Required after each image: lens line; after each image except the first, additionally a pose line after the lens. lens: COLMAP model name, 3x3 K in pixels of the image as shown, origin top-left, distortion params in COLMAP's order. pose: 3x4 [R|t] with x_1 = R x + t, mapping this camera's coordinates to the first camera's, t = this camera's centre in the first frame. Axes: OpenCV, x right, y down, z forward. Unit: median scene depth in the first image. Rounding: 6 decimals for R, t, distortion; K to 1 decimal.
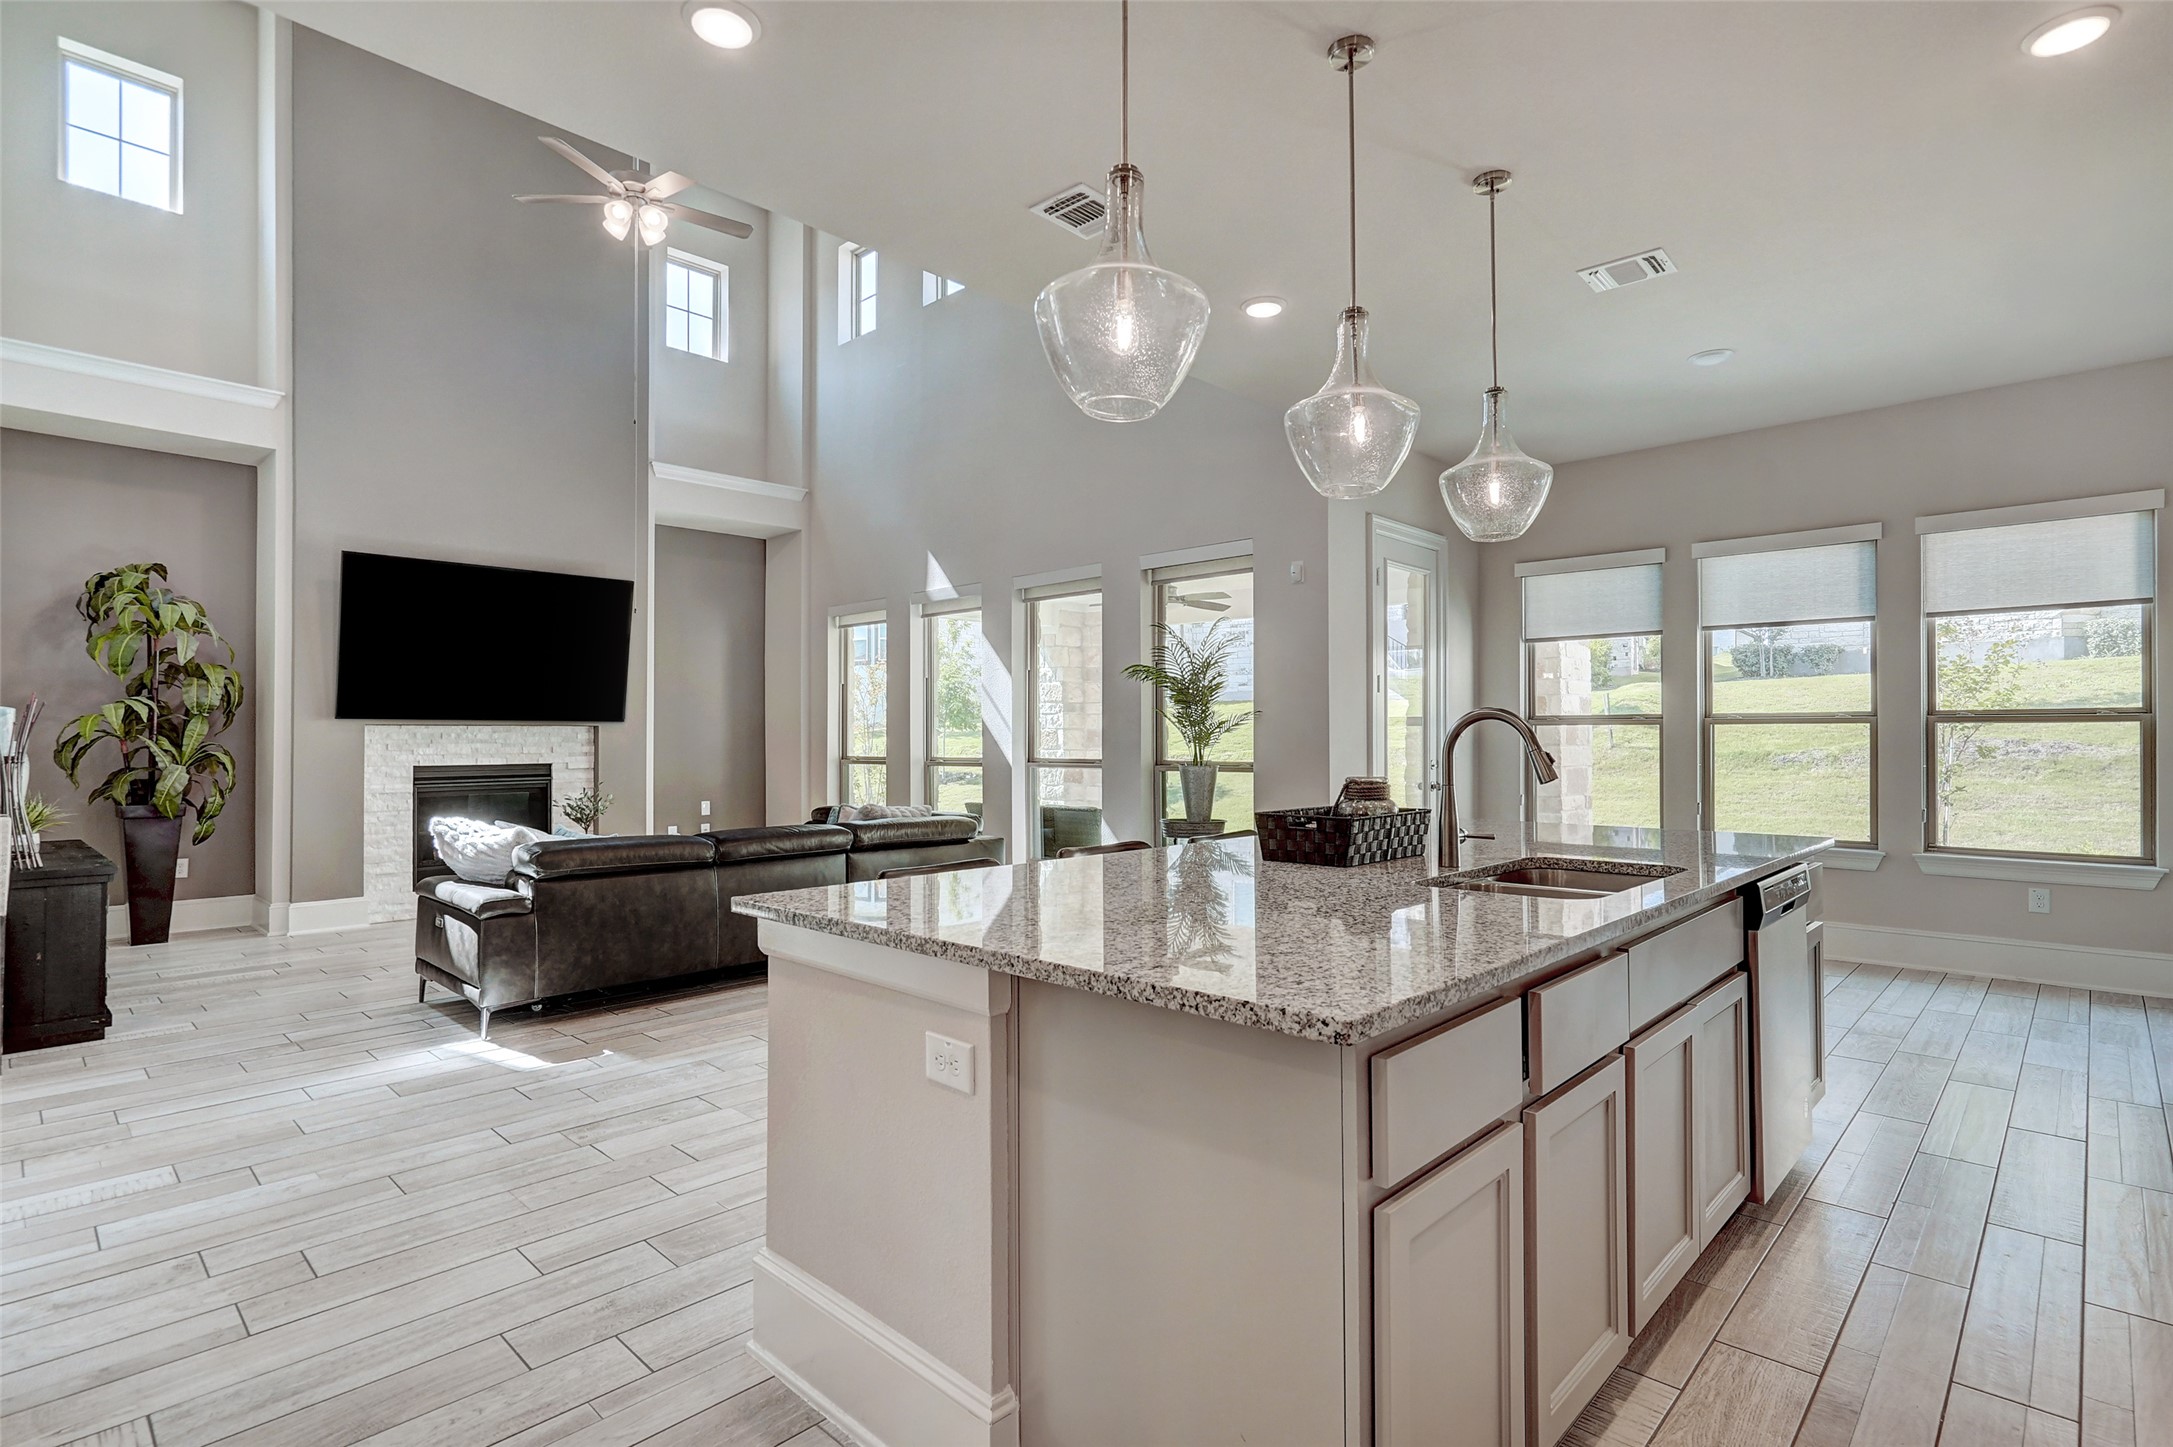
lens RADIAL K [[1067.6, 0, 1087.8], [0, 1067.6, 729.5], [0, 0, 1]] dist [-0.012785, 0.011702]
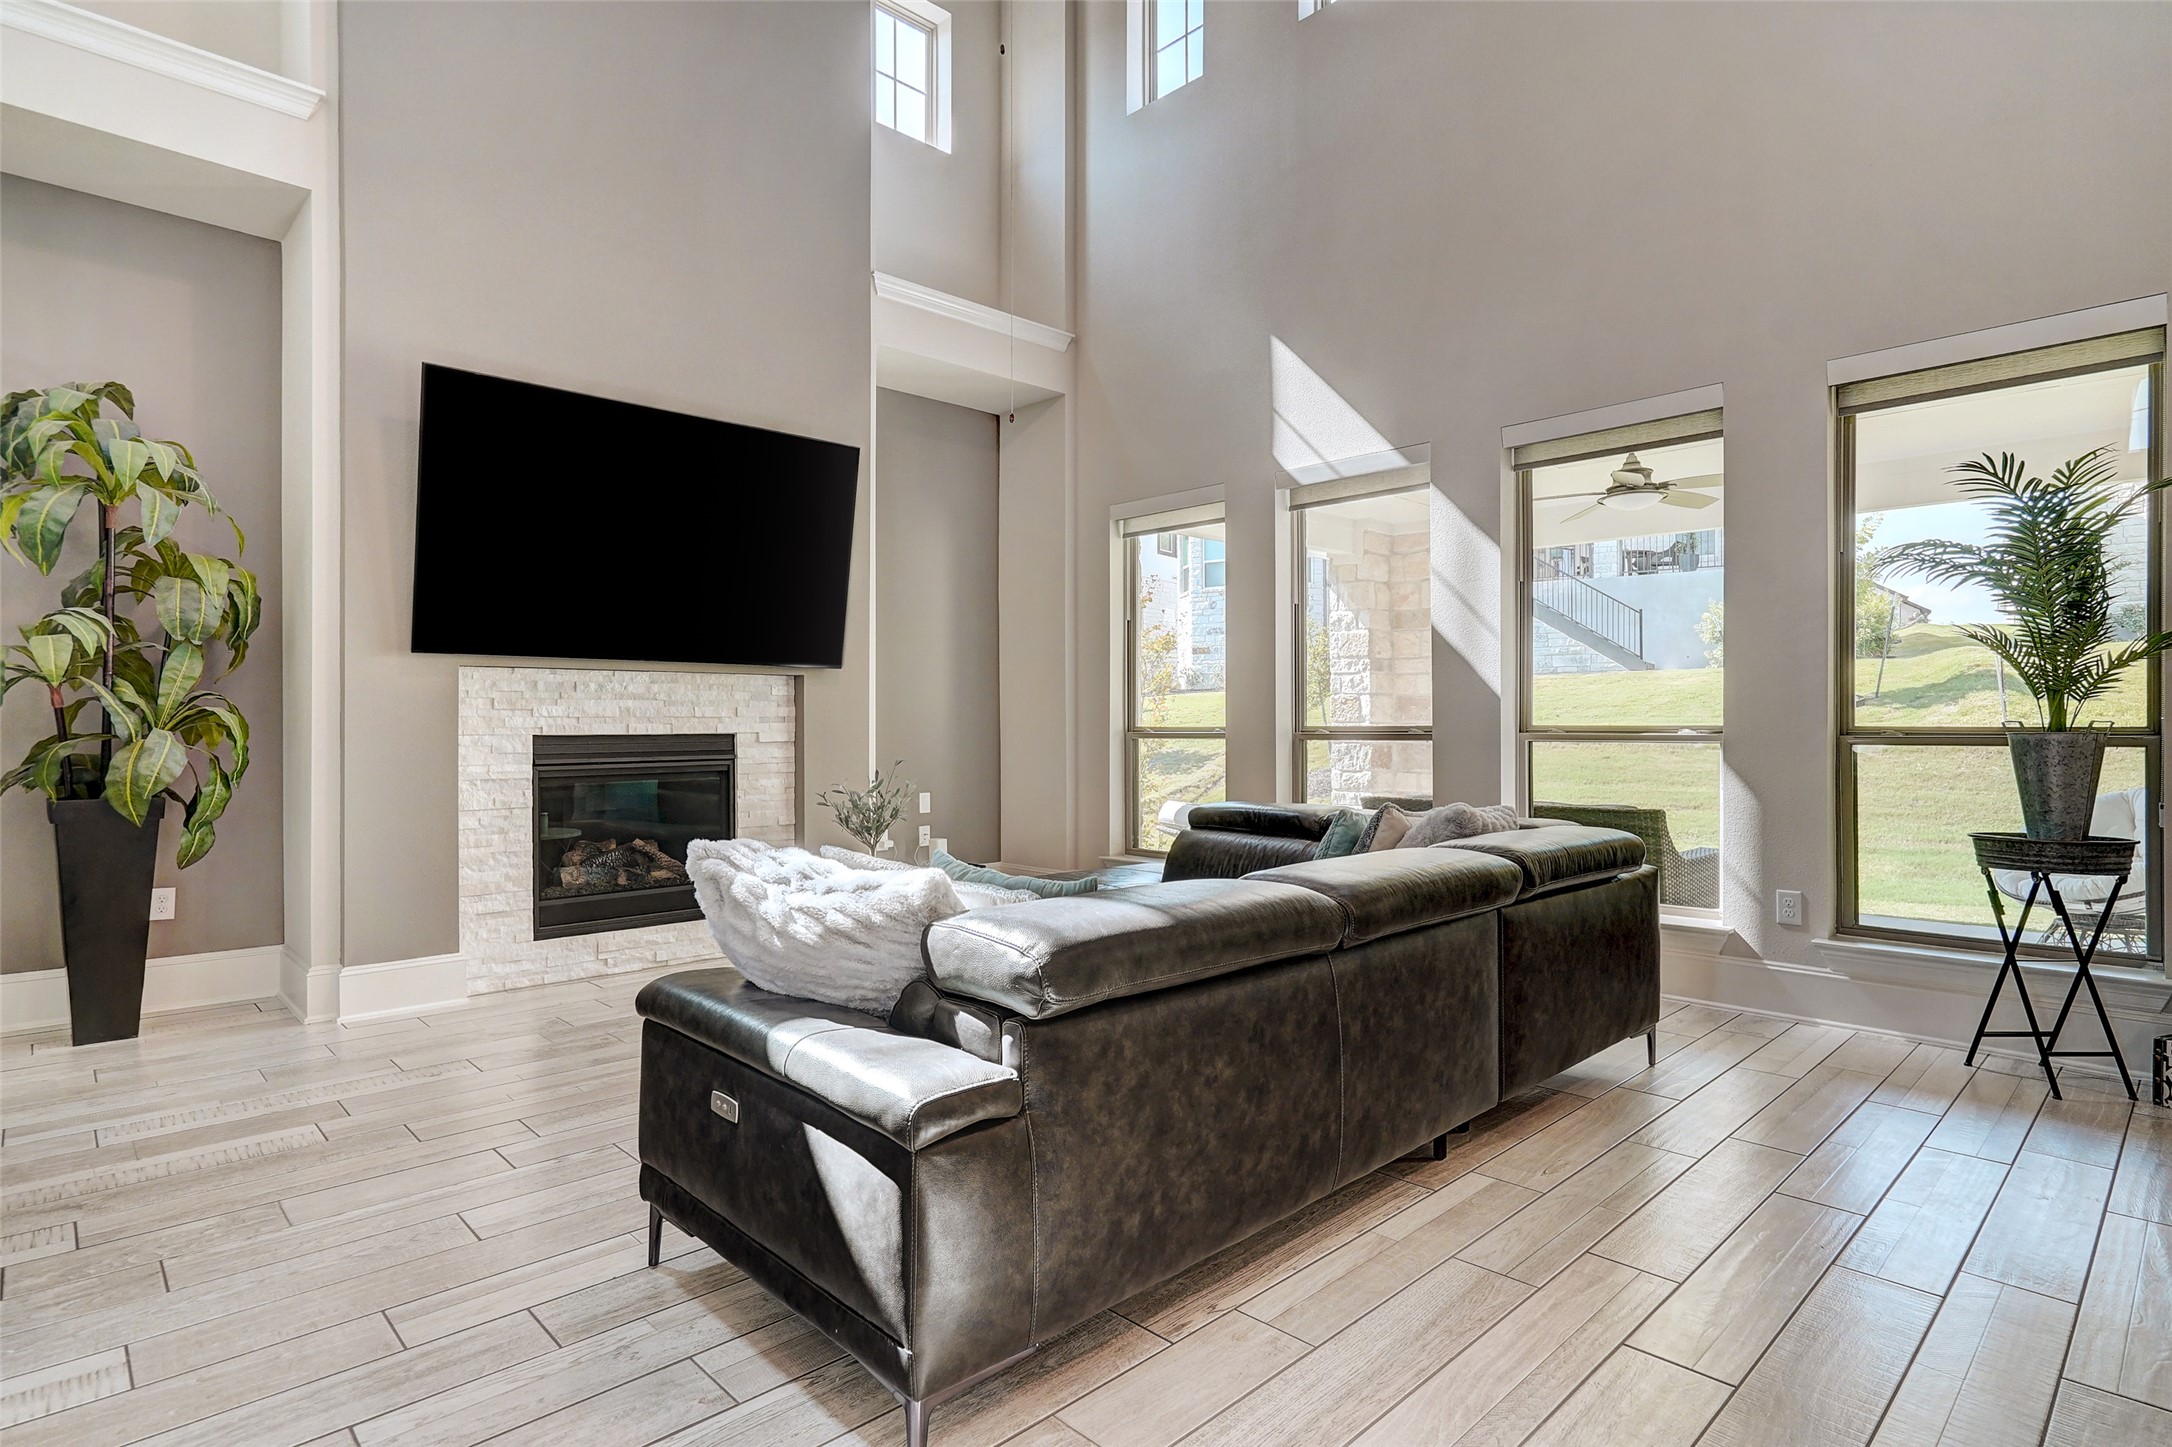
lens RADIAL K [[1107.6, 0, 1082.6], [0, 1107.6, 729.0], [0, 0, 1]] dist [0.002062, 0.002718]
pose [[0.999172, 0.002976, -0.040573, -0.312119], [-0.002445, 0.999911, 0.013124, 0.023086], [0.040609, -0.013014, 0.999090, 0.401470]]
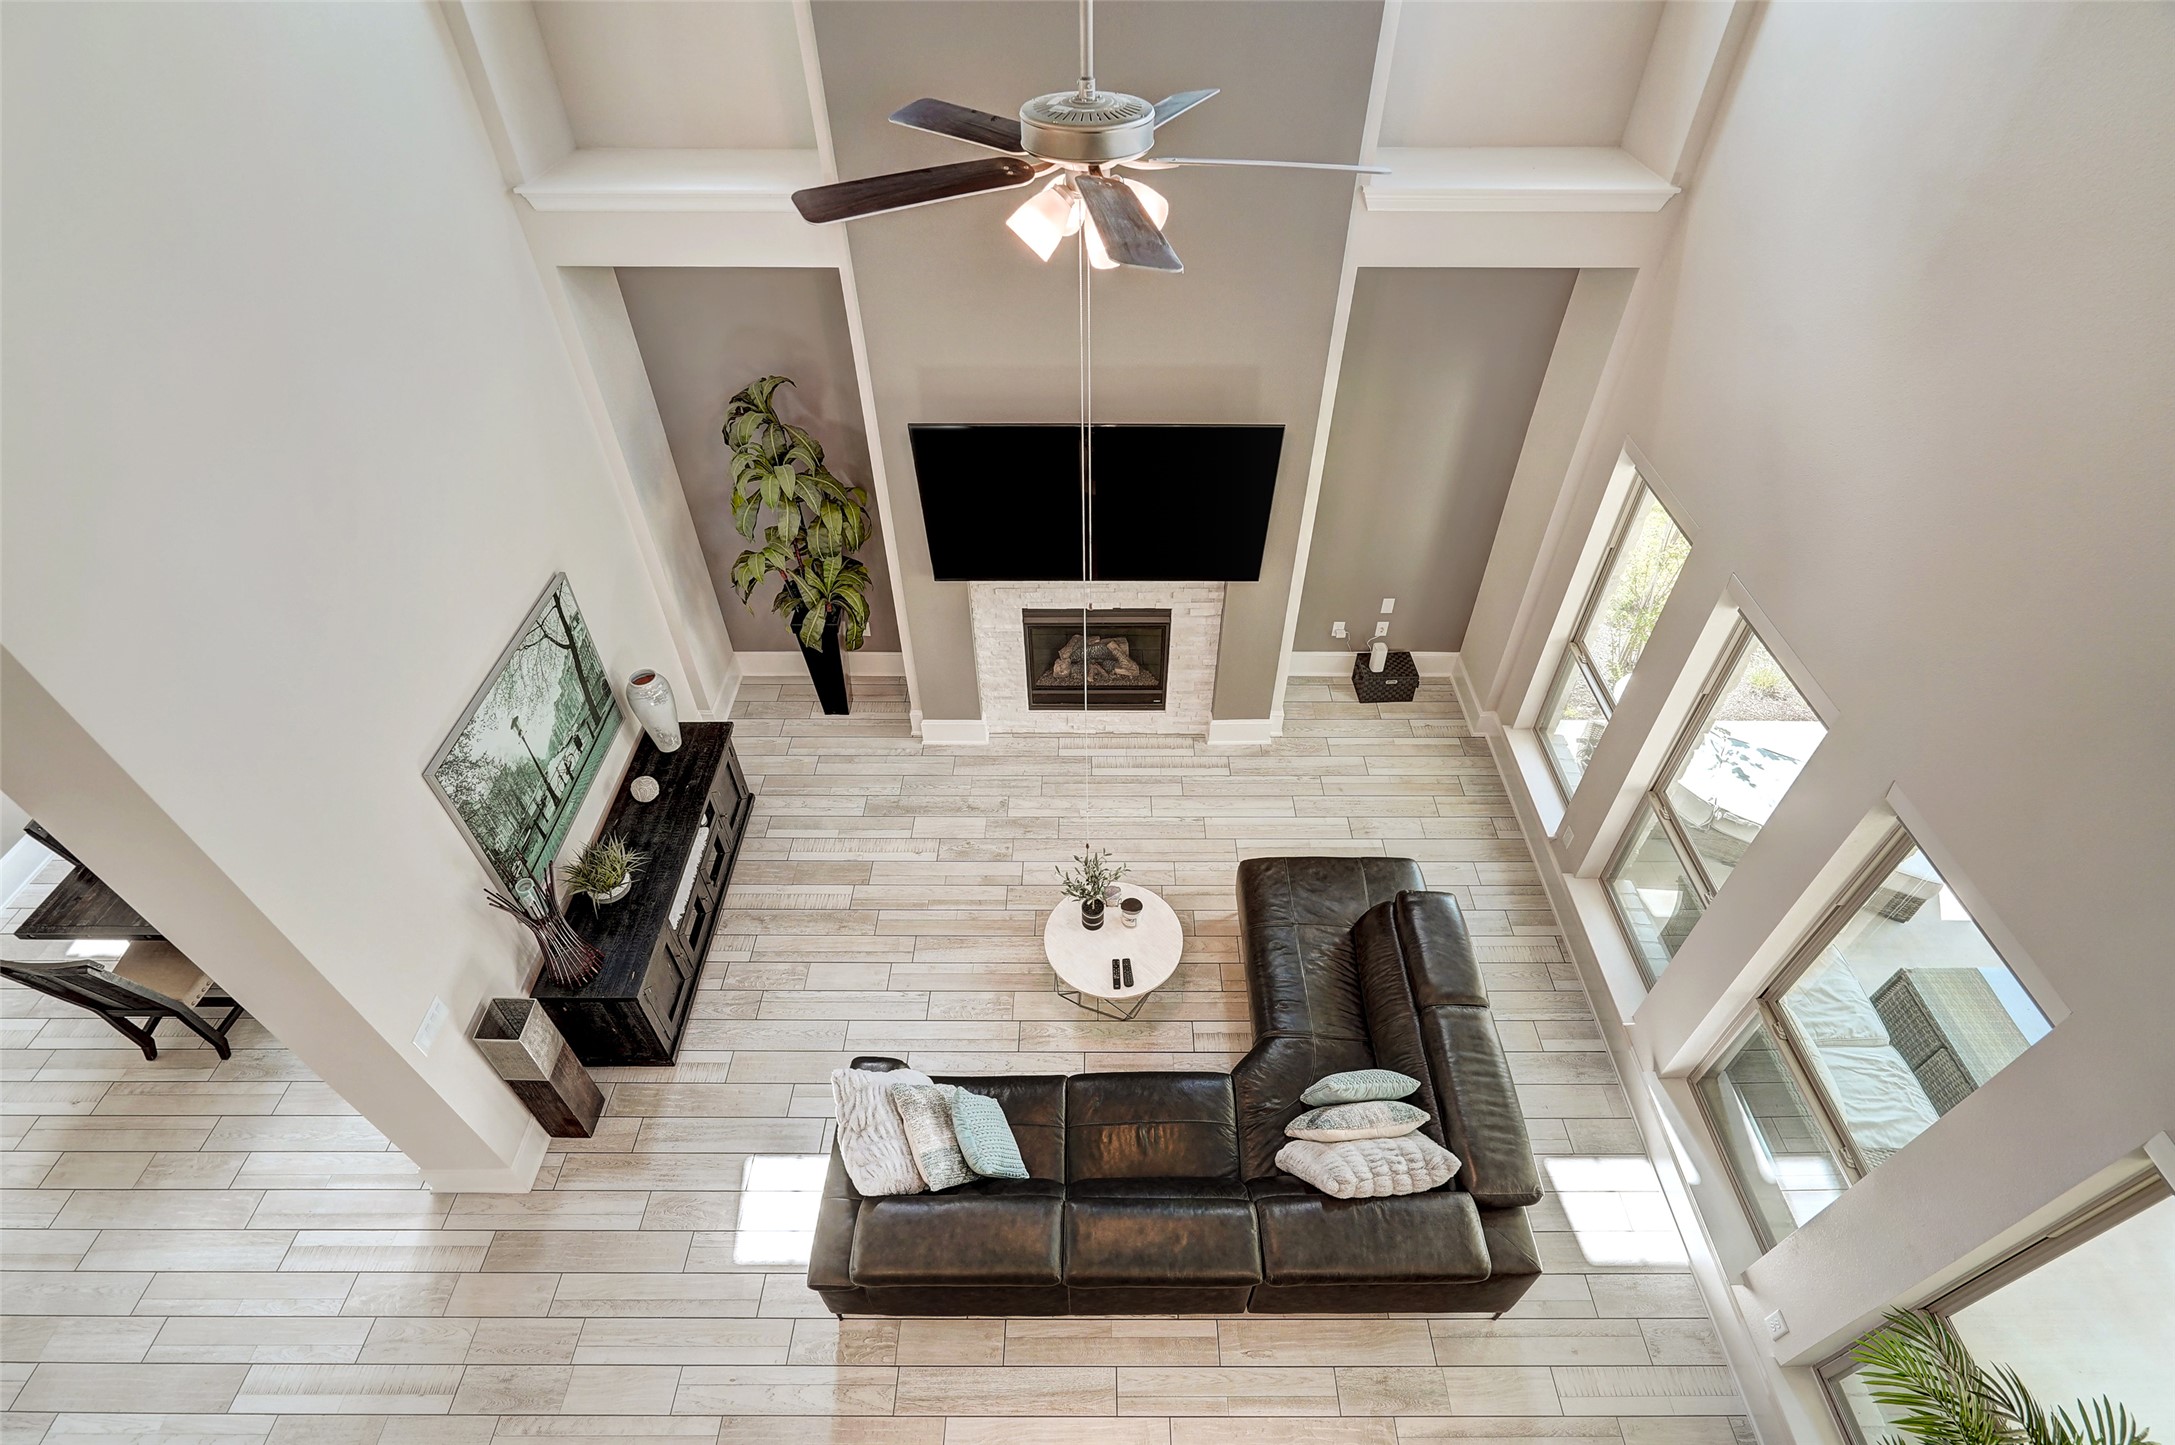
lens RADIAL K [[1068.6, 0, 1082.4], [0, 1068.6, 738.1], [0, 0, 1]] dist [-0.012785, 0.011702]
pose [[0.689350, 0.507014, -0.517429, -0.091130], [0.004383, 0.711327, 0.702847, -0.540671], [0.724415, -0.486776, 0.488131, 0.581393]]
